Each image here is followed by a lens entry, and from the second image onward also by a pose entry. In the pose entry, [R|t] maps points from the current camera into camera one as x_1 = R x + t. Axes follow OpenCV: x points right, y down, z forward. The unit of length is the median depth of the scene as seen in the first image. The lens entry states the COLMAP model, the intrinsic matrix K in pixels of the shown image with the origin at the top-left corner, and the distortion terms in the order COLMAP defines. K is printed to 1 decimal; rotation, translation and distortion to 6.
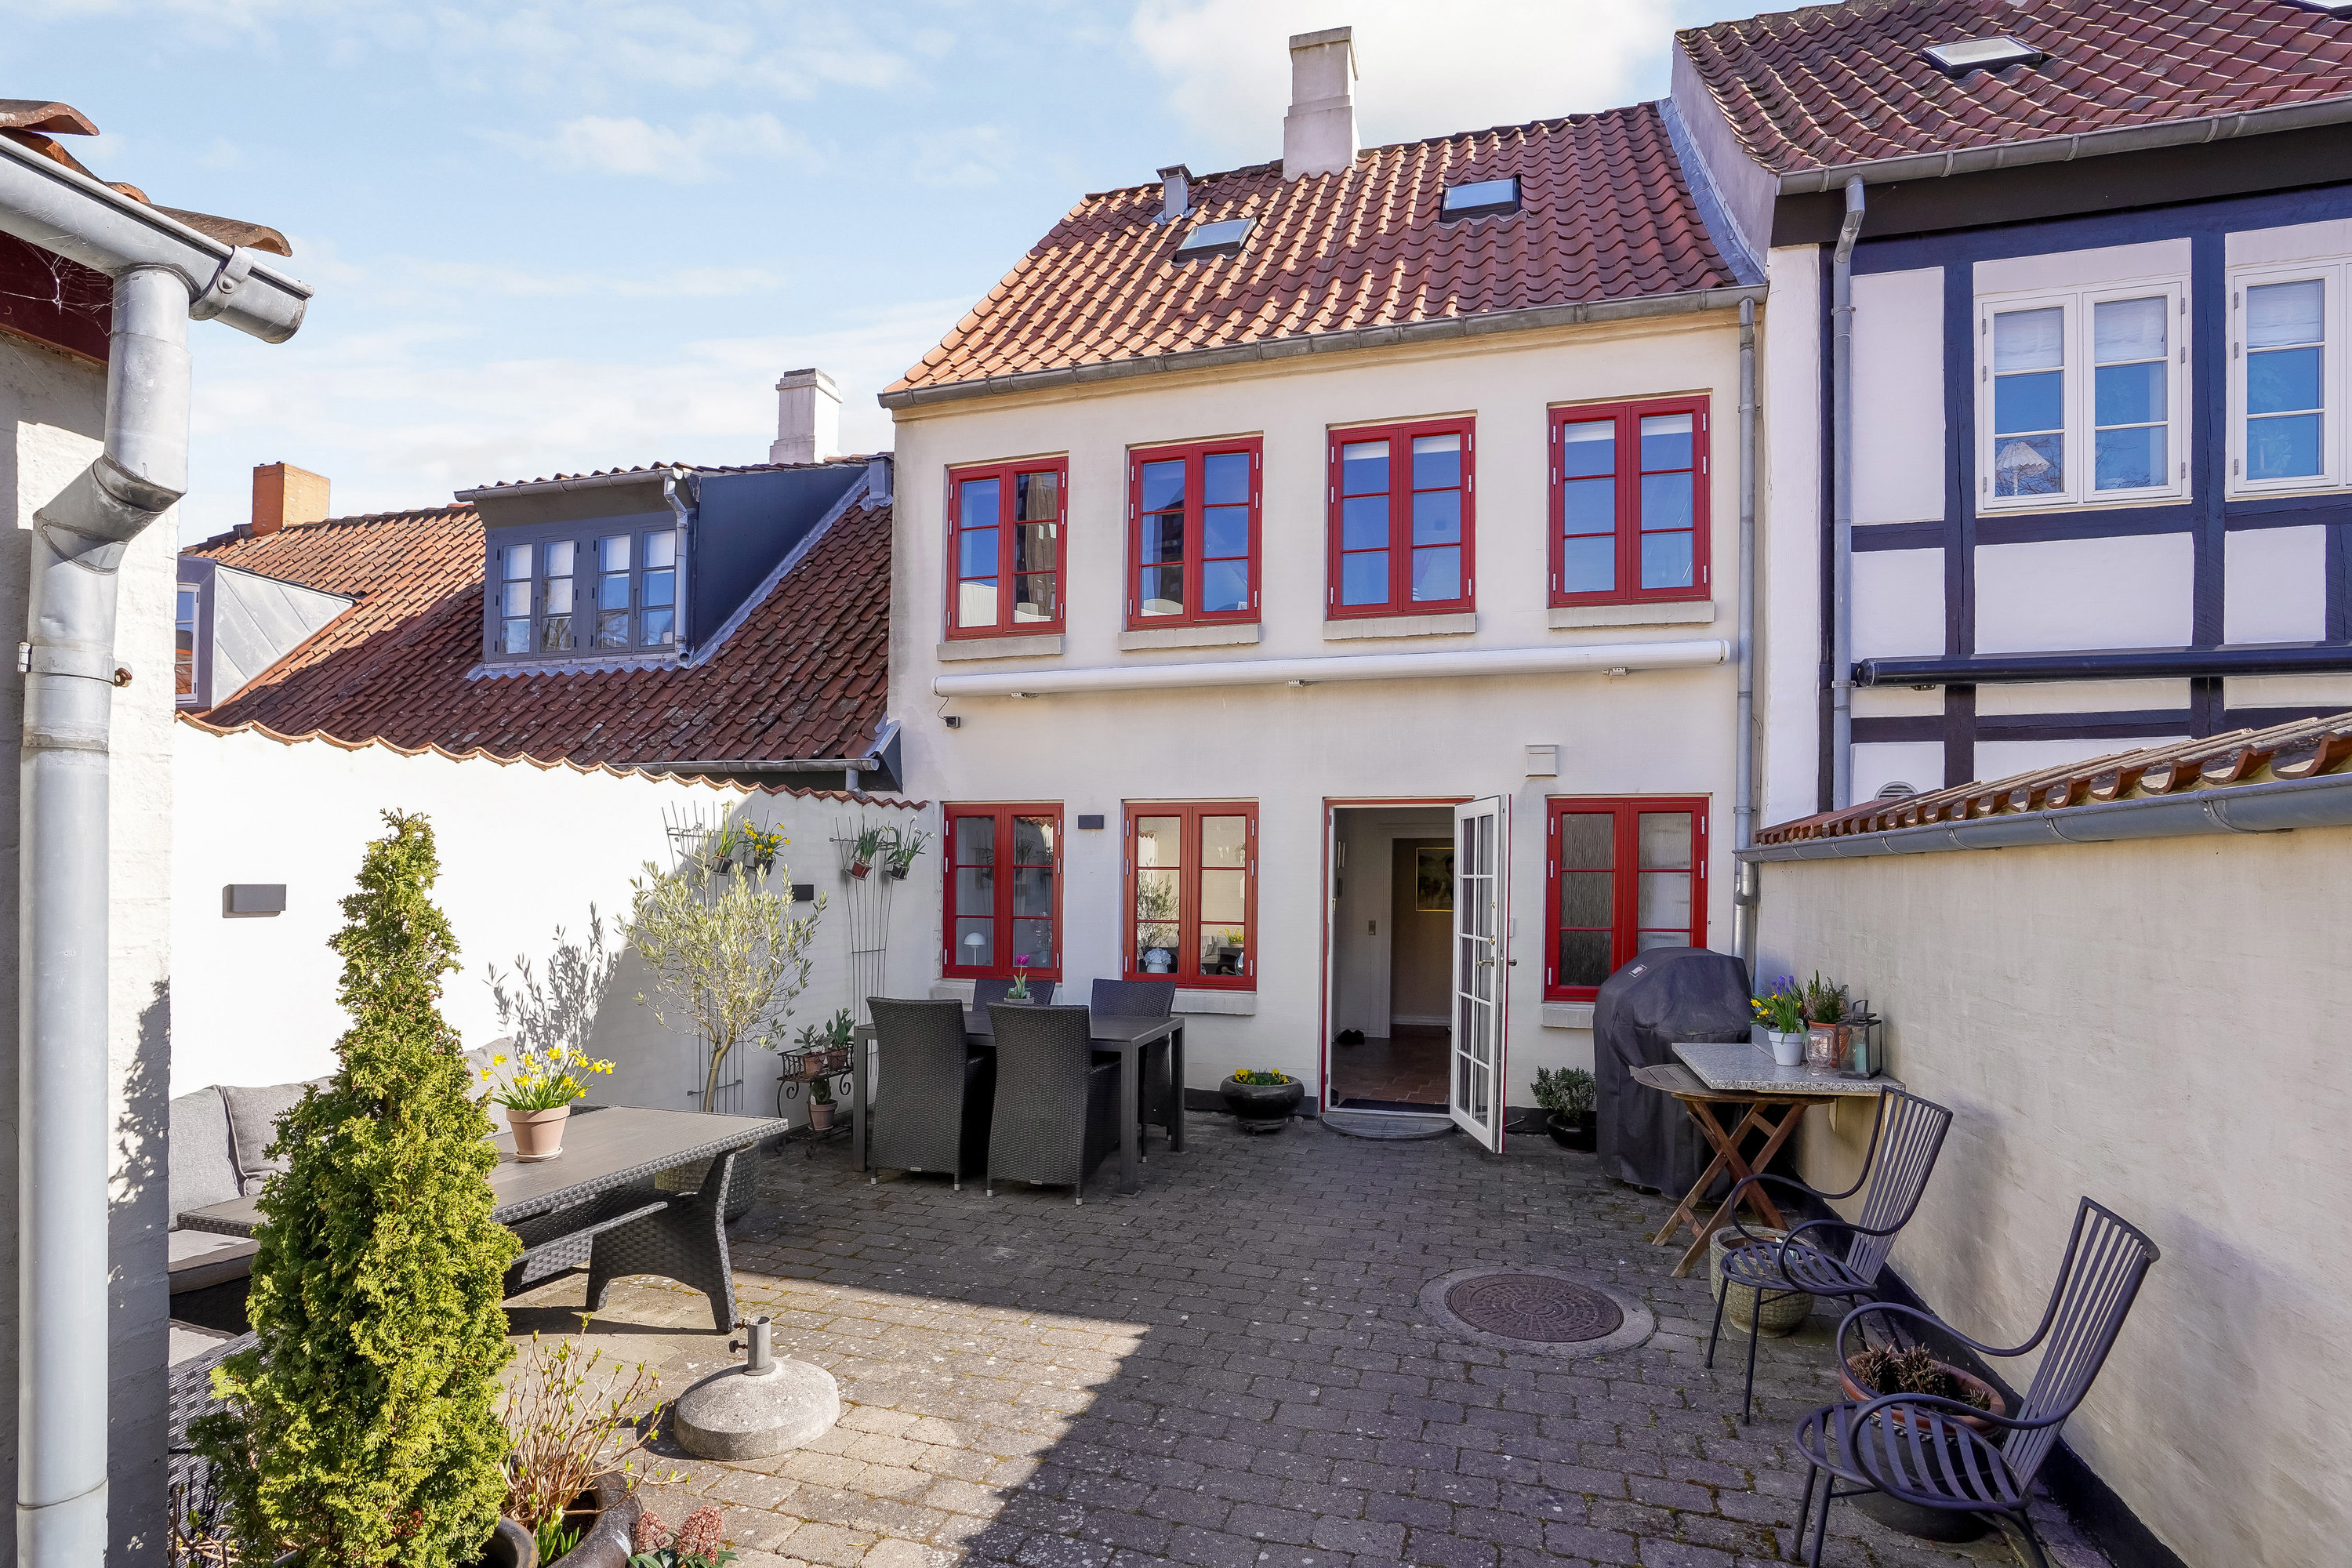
lens RADIAL K [[1249.7, 0, 1206.9], [0, 1249.7, 922.4], [0, 0, 1]] dist [-0.082837, 0.037919]
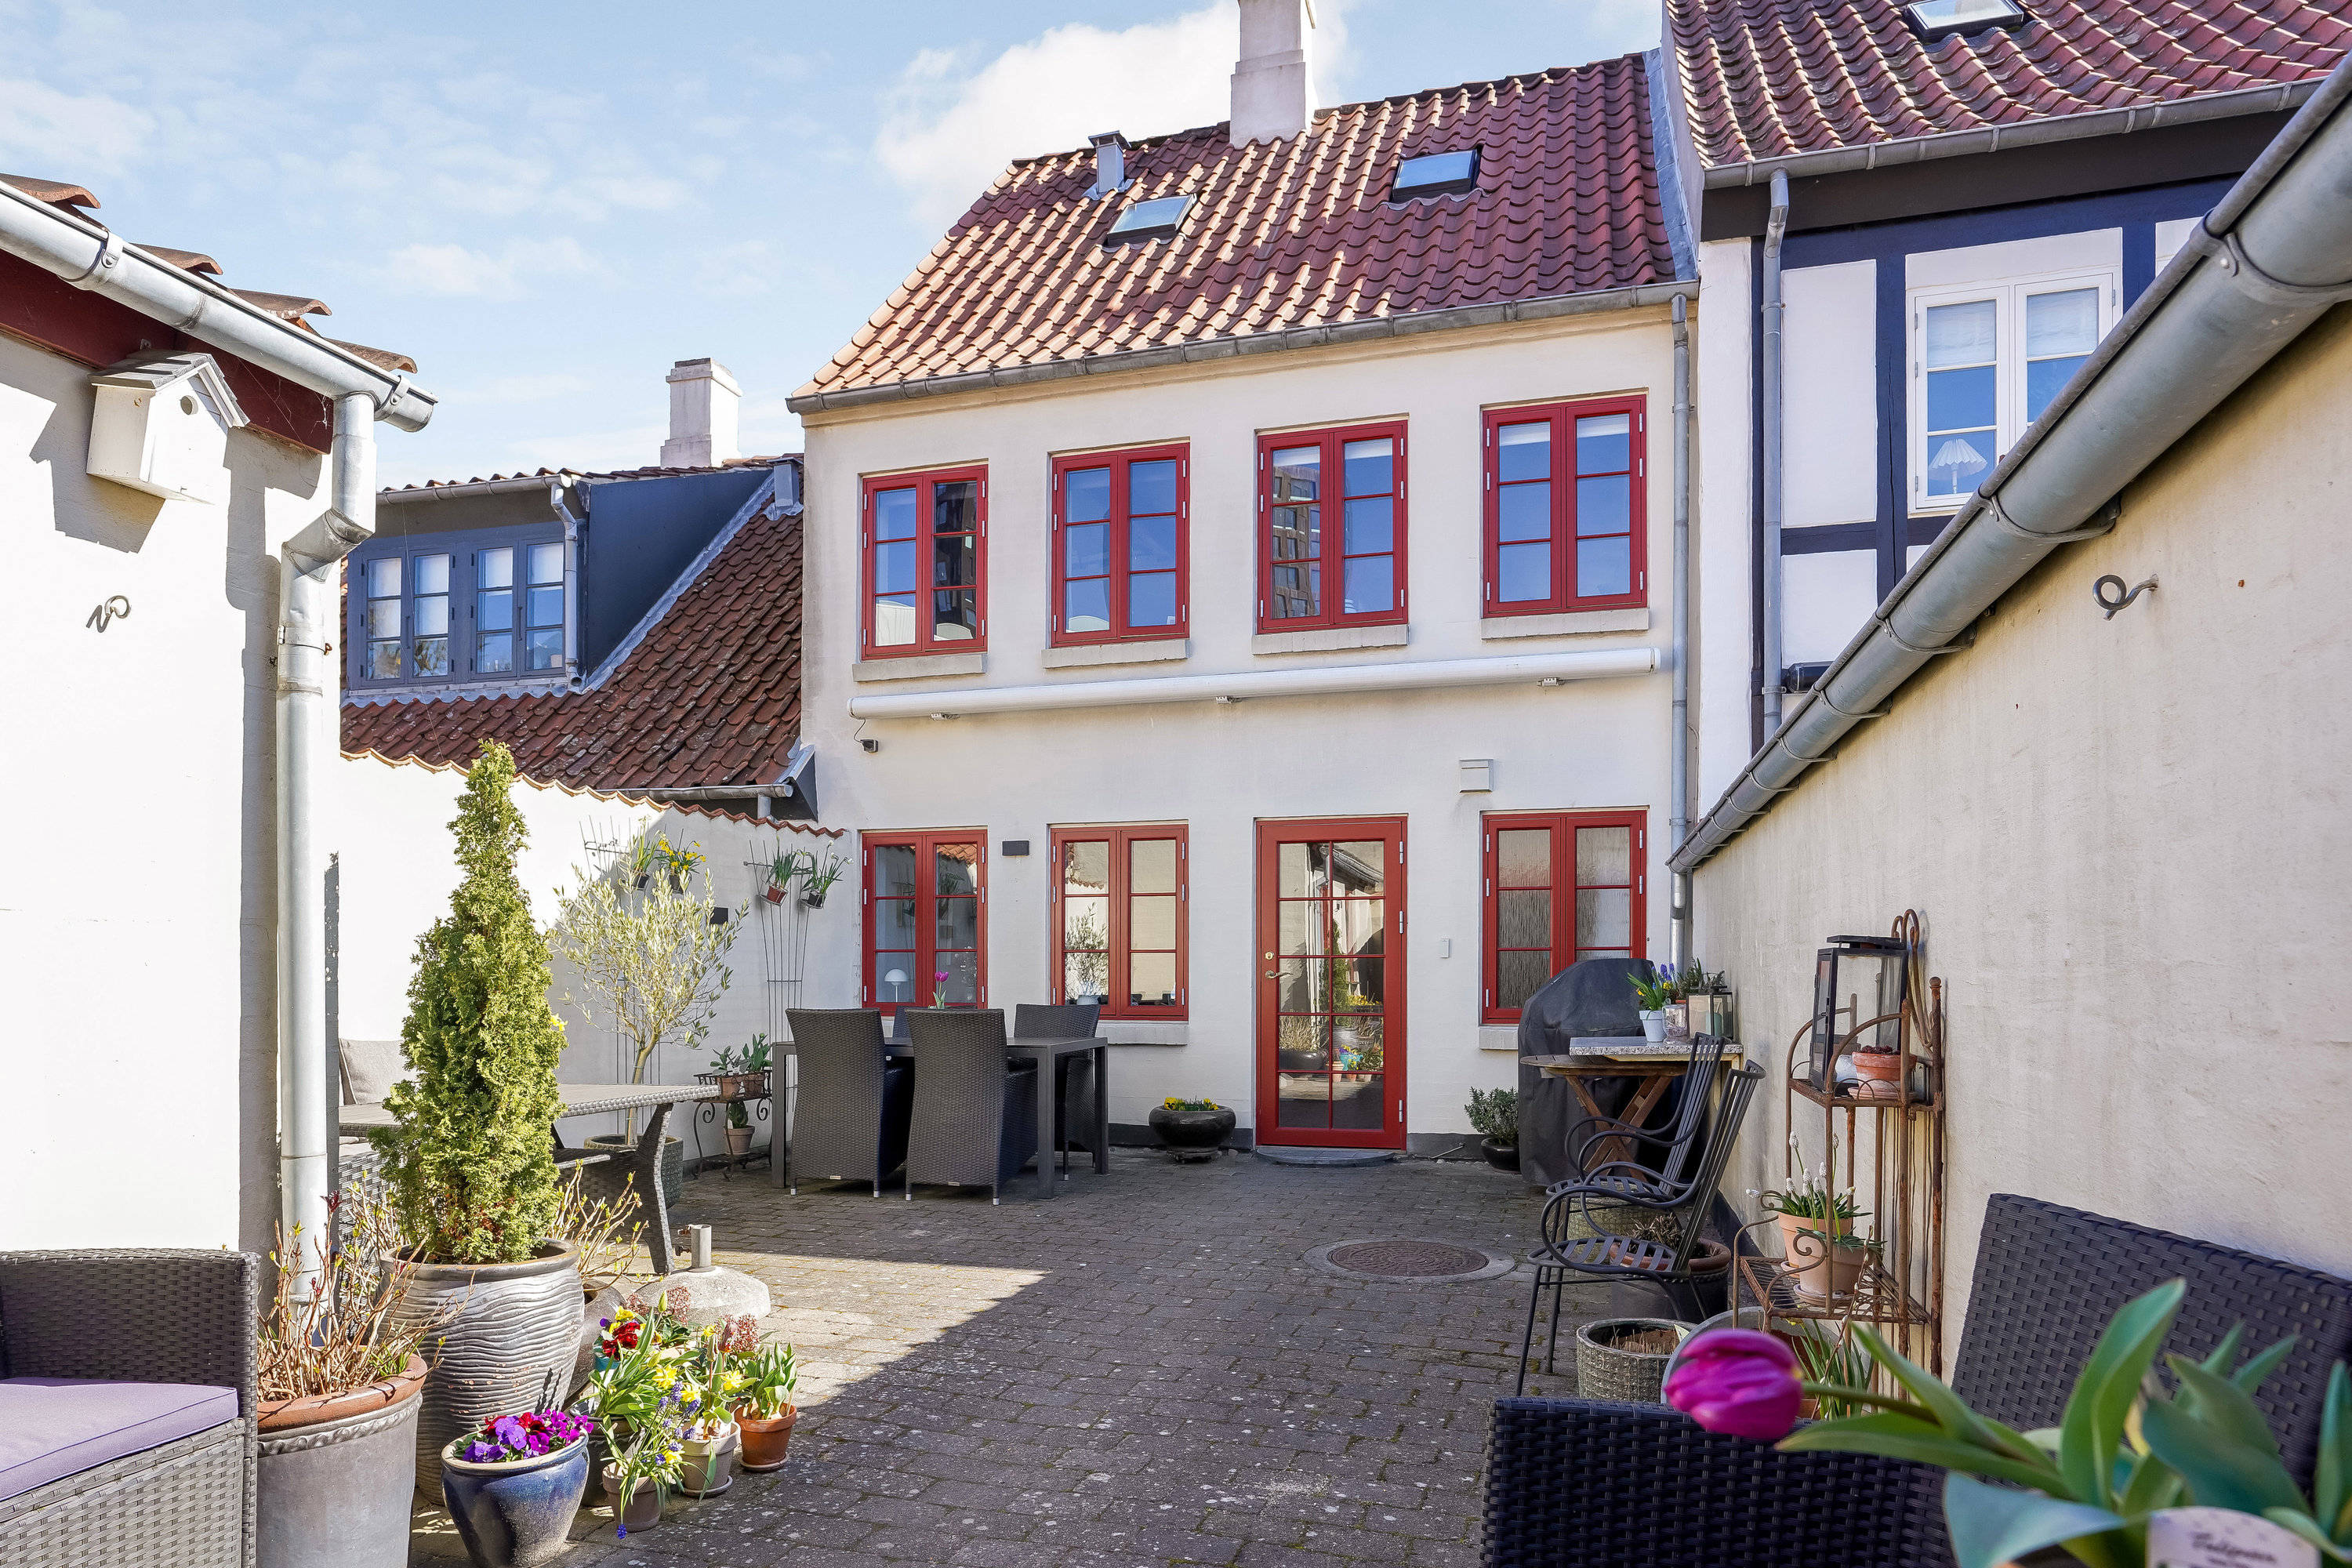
lens RADIAL K [[1597.1, 0, 1212.6], [0, 1597.1, 1038.1], [0, 0, 1]] dist [-0.052011, 0.035588]
pose [[0.999938, -0.009685, 0.005486, 0.056400], [0.009683, 0.999953, 0.000425, 0.074440], [-0.005490, -0.000372, 0.999985, -0.252752]]
